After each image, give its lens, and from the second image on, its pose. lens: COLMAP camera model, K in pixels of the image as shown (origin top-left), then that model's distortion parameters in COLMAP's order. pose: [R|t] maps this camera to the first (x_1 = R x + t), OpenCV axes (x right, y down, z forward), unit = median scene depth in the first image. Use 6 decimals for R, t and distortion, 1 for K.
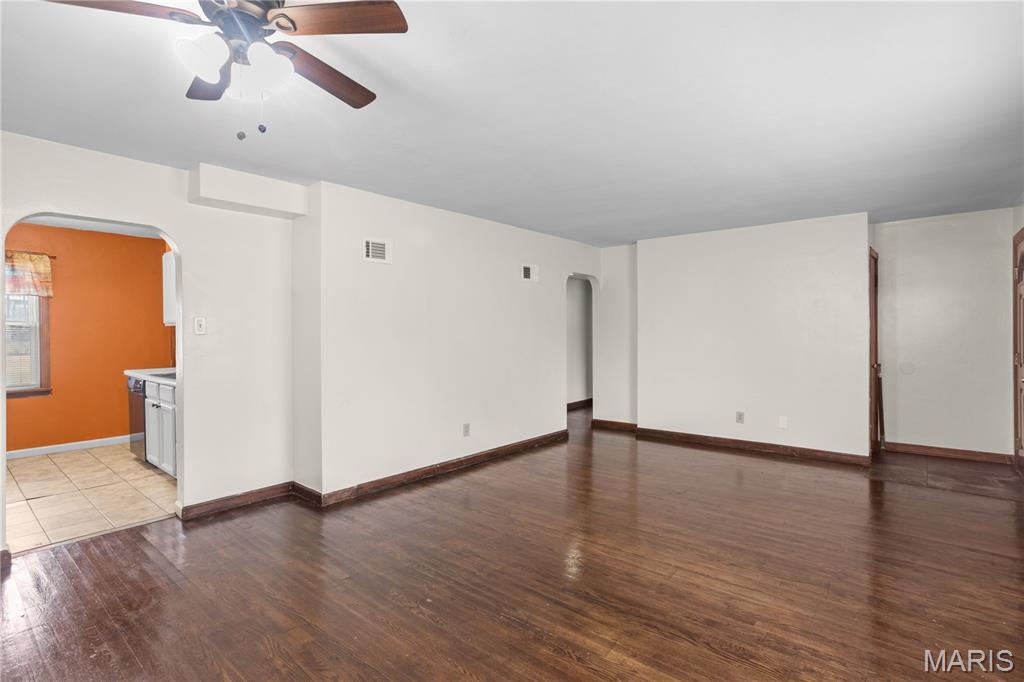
lens RADIAL K [[523.3, 0, 492.0], [0, 523.3, 323.7], [0, 0, 1]] dist [-0.071174, 0.054488]
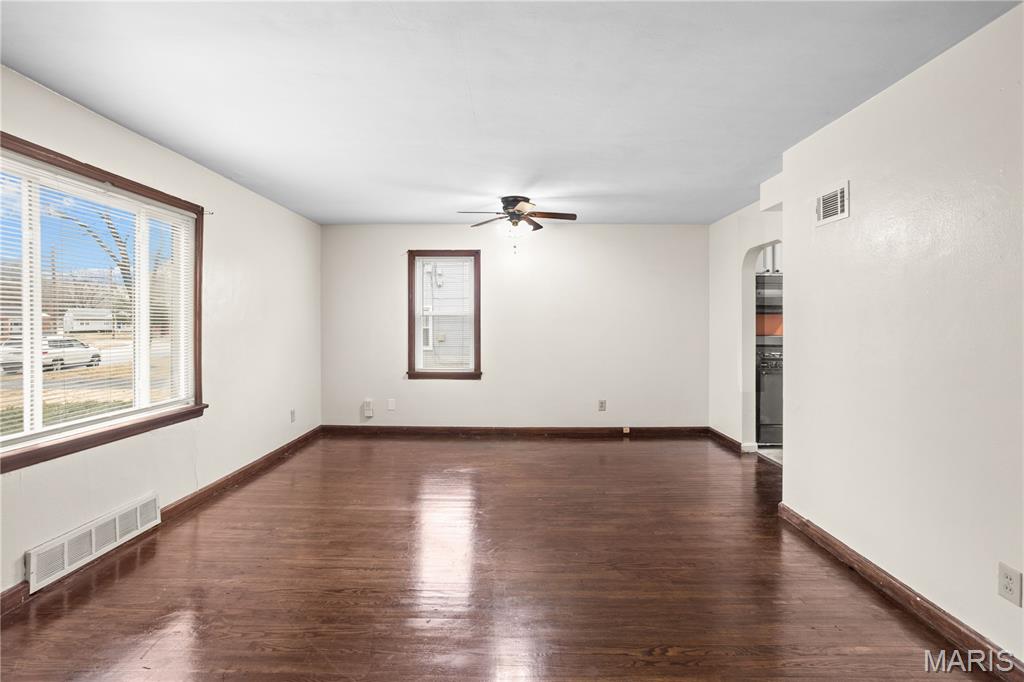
lens RADIAL K [[512.3, 0, 529.0], [0, 512.3, 341.5], [0, 0, 1]] dist [-0.062280, 0.033738]
pose [[-0.741328, 0.025066, -0.670675, 0.802590], [0.007944, 0.999560, 0.028577, 0.027088], [0.671096, 0.015857, -0.741201, 1.863642]]
